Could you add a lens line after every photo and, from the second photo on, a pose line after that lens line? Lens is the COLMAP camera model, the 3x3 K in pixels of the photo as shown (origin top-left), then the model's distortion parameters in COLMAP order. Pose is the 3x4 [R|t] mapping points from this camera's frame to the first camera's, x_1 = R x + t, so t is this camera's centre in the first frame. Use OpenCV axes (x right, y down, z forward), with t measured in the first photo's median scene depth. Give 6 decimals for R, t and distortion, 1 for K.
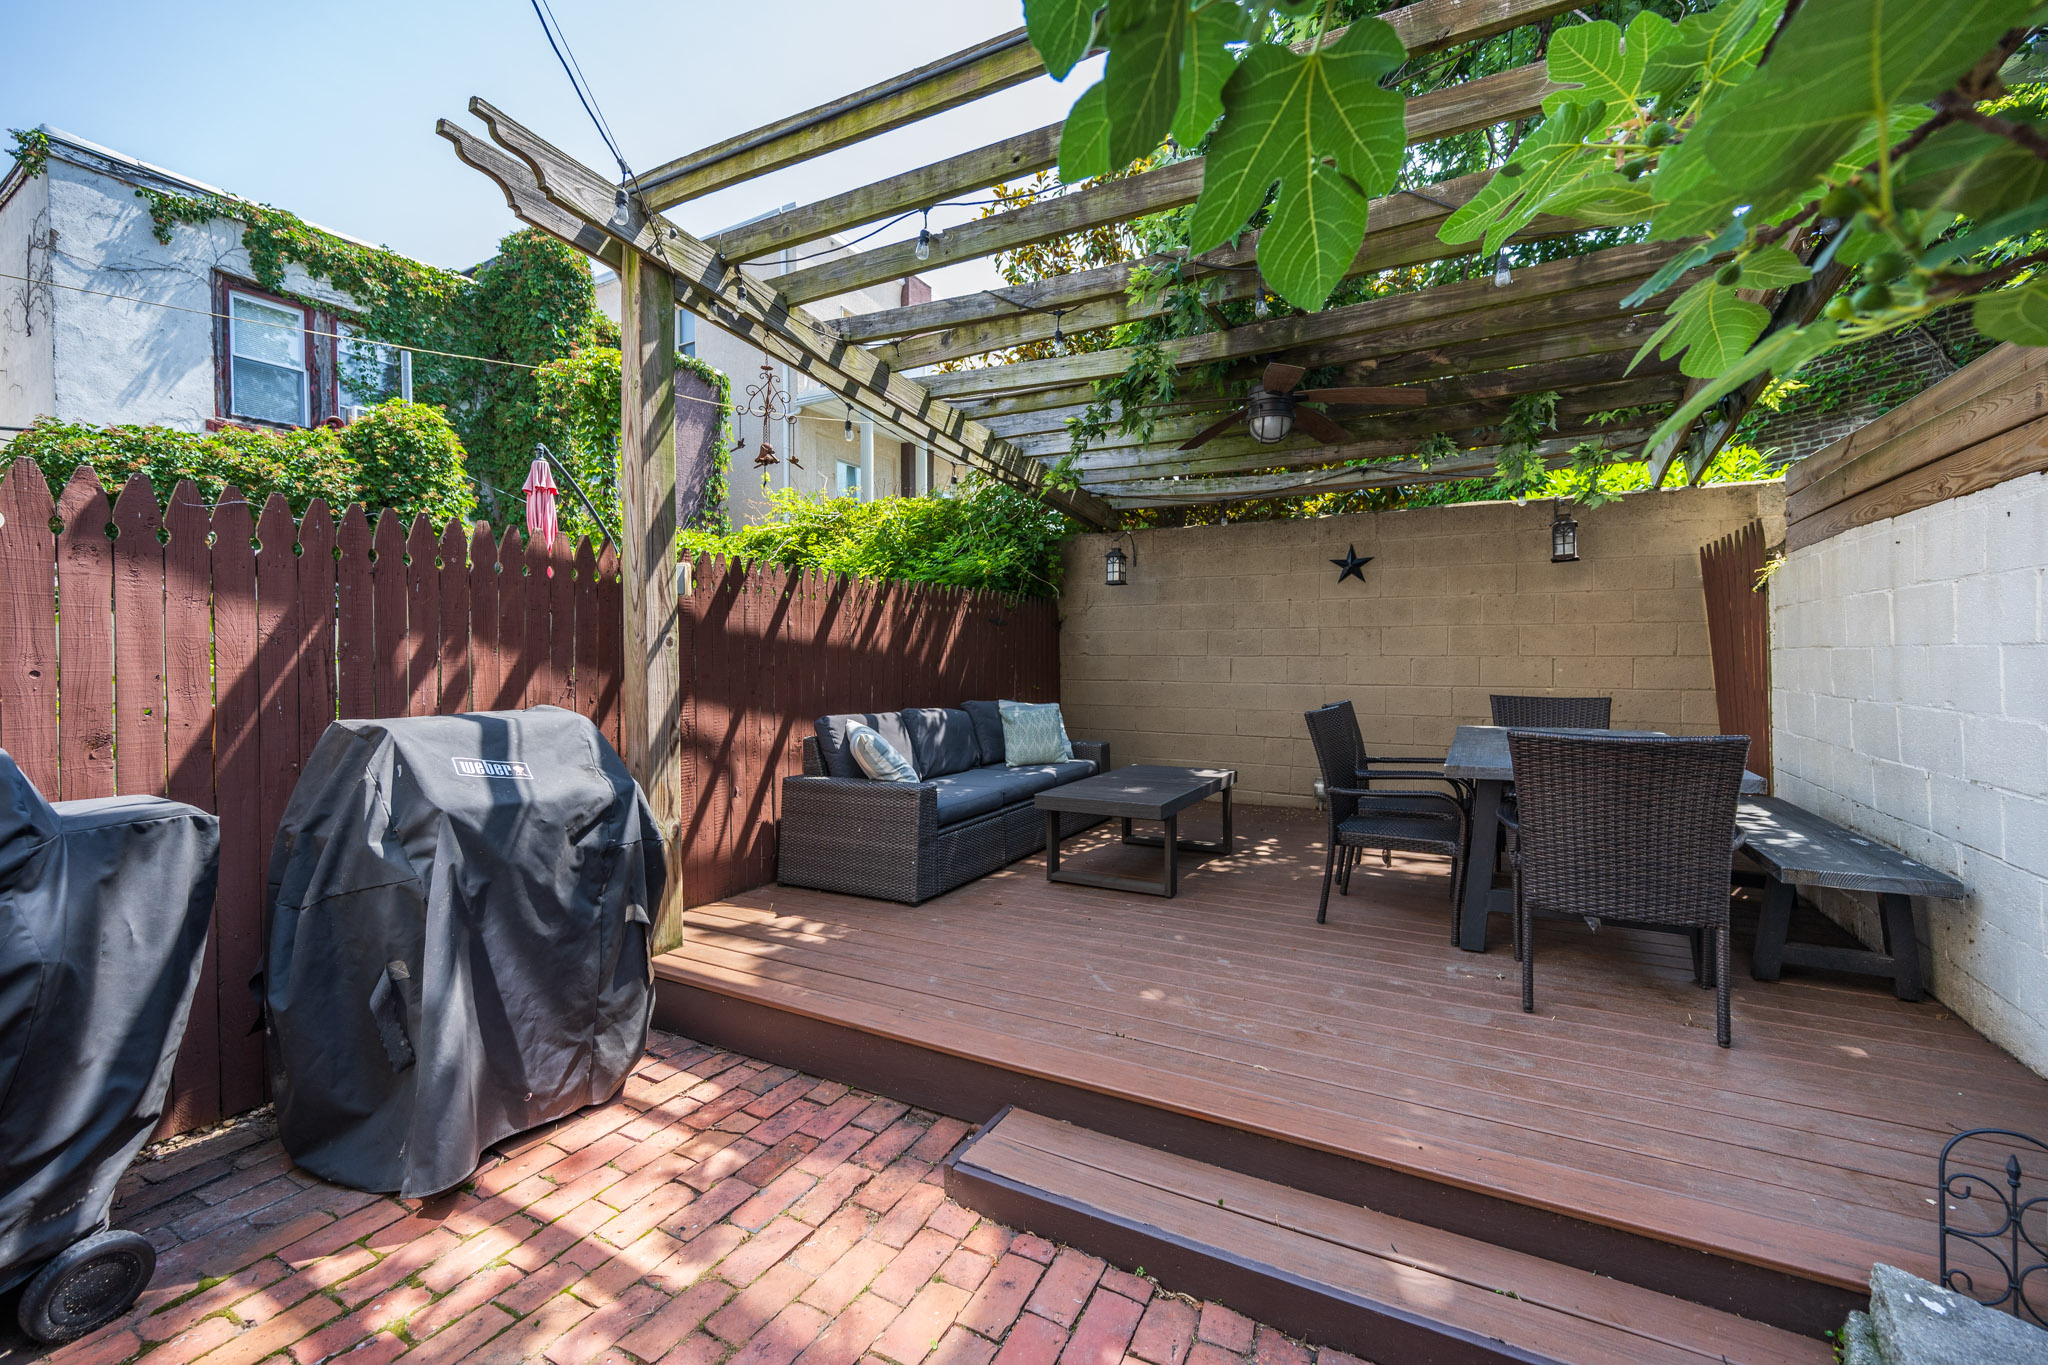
lens RADIAL K [[890.7, 0, 1135.1], [0, 890.7, 645.4], [0, 0, 1]] dist [-0.001233, -0.000338]
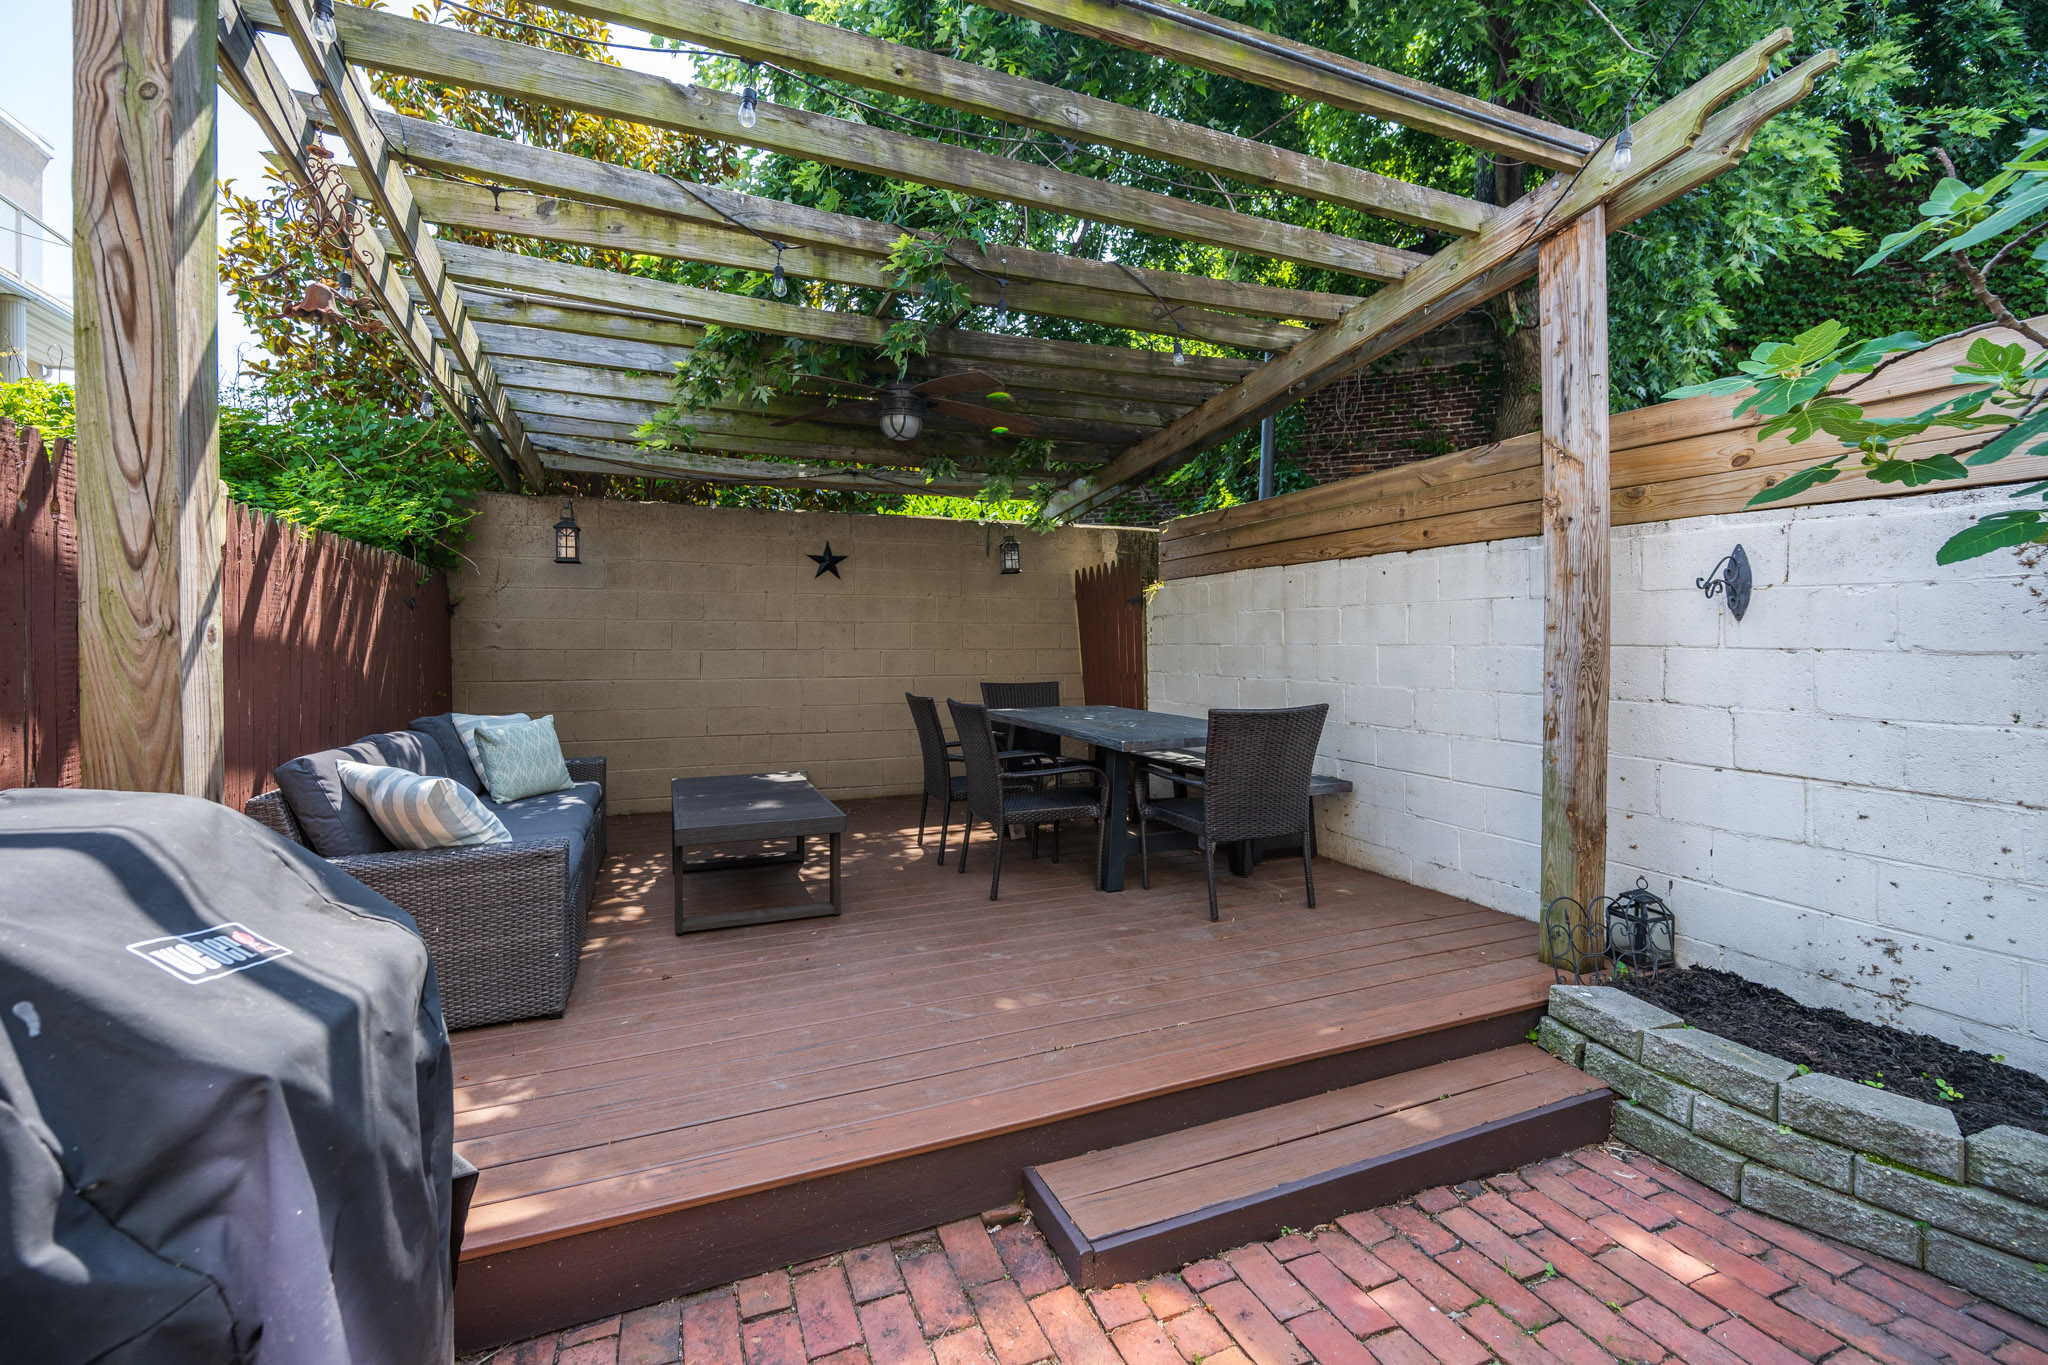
lens RADIAL K [[808.9, 0, 1069.4], [0, 808.9, 633.5], [0, 0, 1]] dist [-0.000508, -0.000077]
pose [[0.650688, 0.011334, 0.759261, -0.537478], [-0.009689, 0.999931, -0.006623, -0.006315], [-0.759284, -0.003047, 0.650753, 0.330600]]
